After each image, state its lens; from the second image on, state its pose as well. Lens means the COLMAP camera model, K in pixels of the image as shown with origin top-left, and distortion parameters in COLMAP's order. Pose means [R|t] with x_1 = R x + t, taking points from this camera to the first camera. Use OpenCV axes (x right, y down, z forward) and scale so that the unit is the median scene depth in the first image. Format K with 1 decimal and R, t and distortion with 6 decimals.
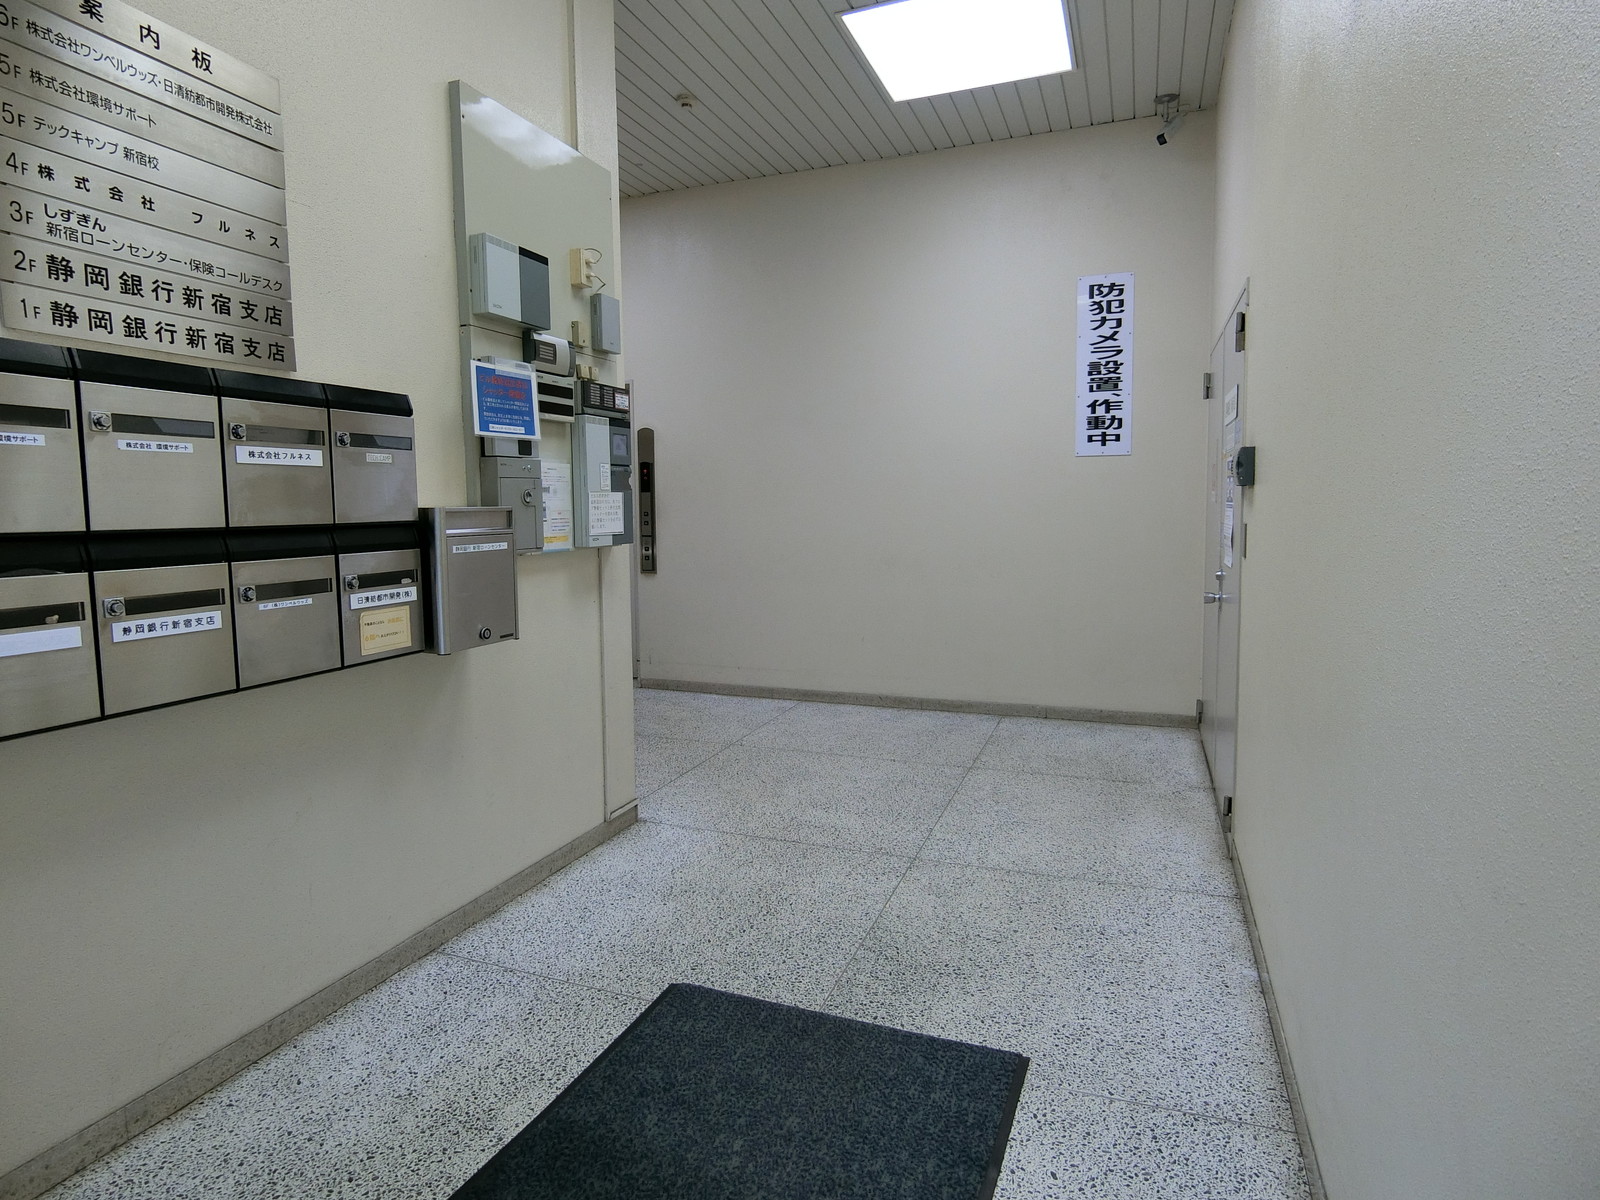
lens RADIAL K [[883.2, 0, 799.3], [0, 883.2, 597.2], [0, 0, 1]] dist [0.000662, 0.000042]
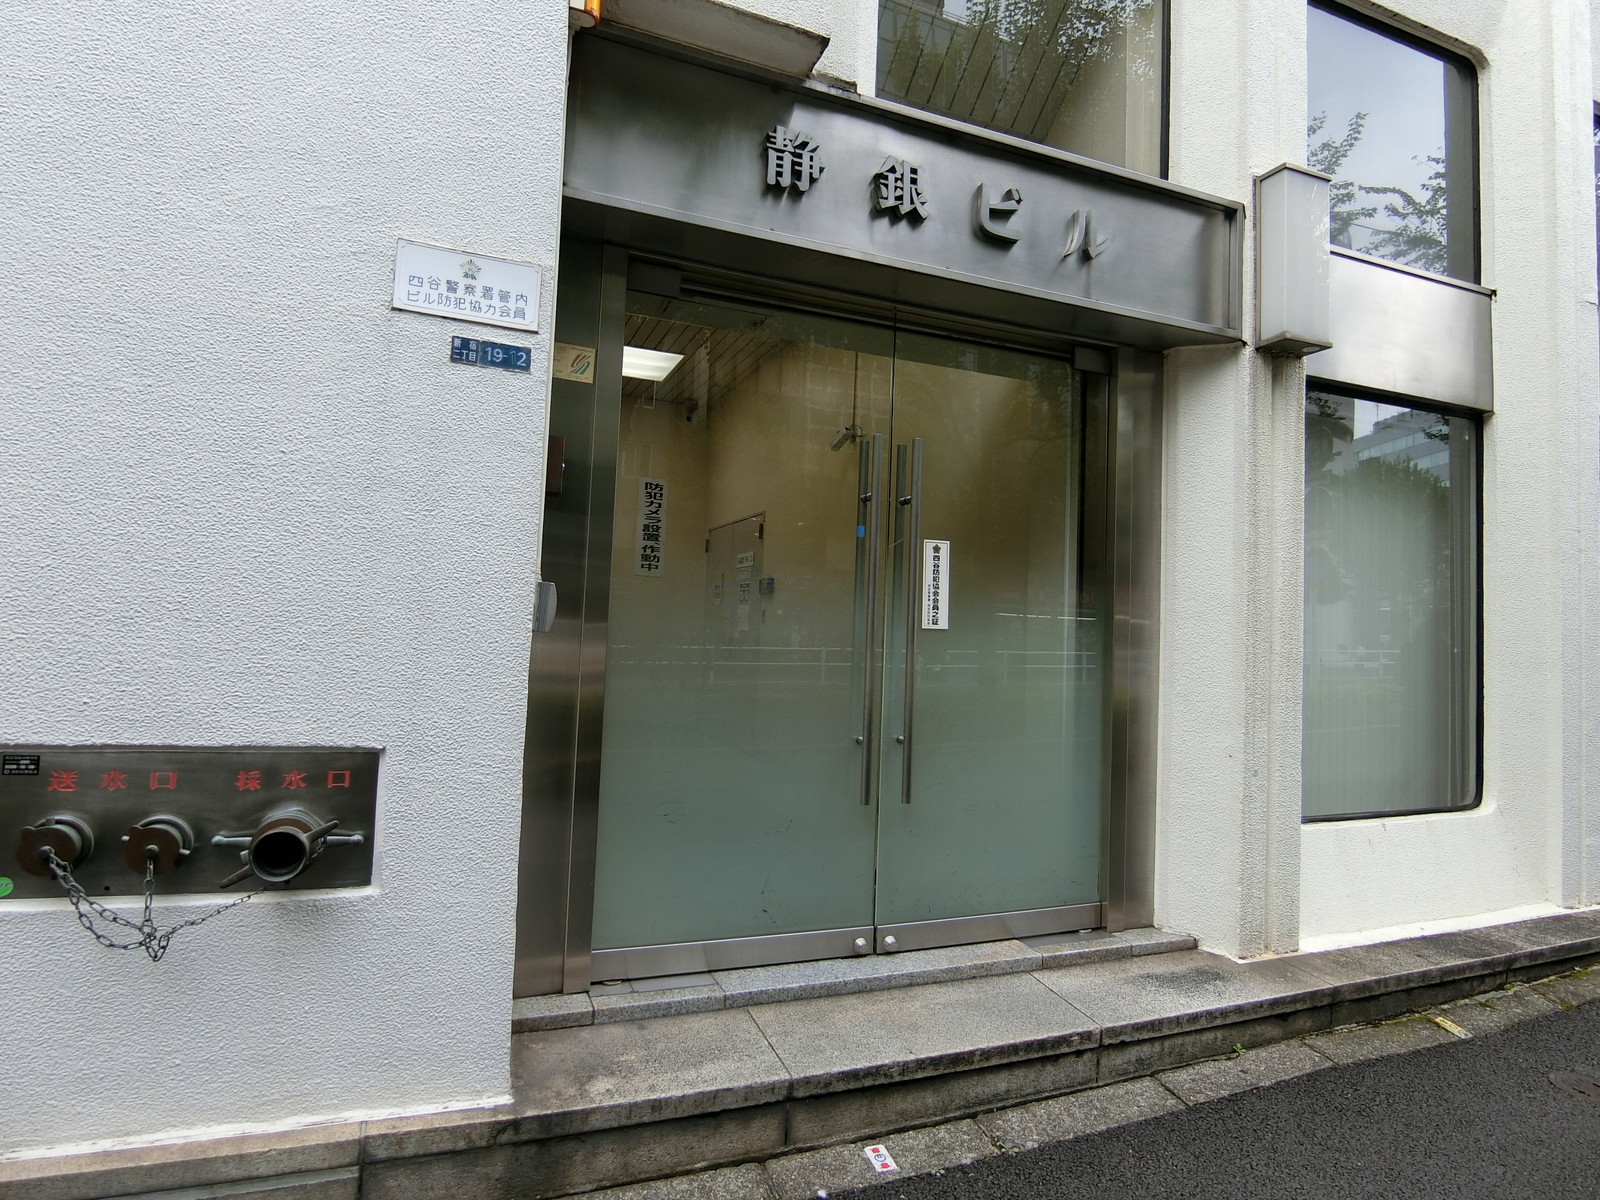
lens RADIAL K [[883.2, 0, 800.3], [0, 883.2, 596.8], [0, 0, 1]] dist [0.000662, 0.000042]
pose [[0.729003, 0.076820, 0.680186, -0.650472], [0.012823, 0.991976, -0.125777, 0.110548], [-0.684390, 0.100414, 0.722169, -0.498475]]
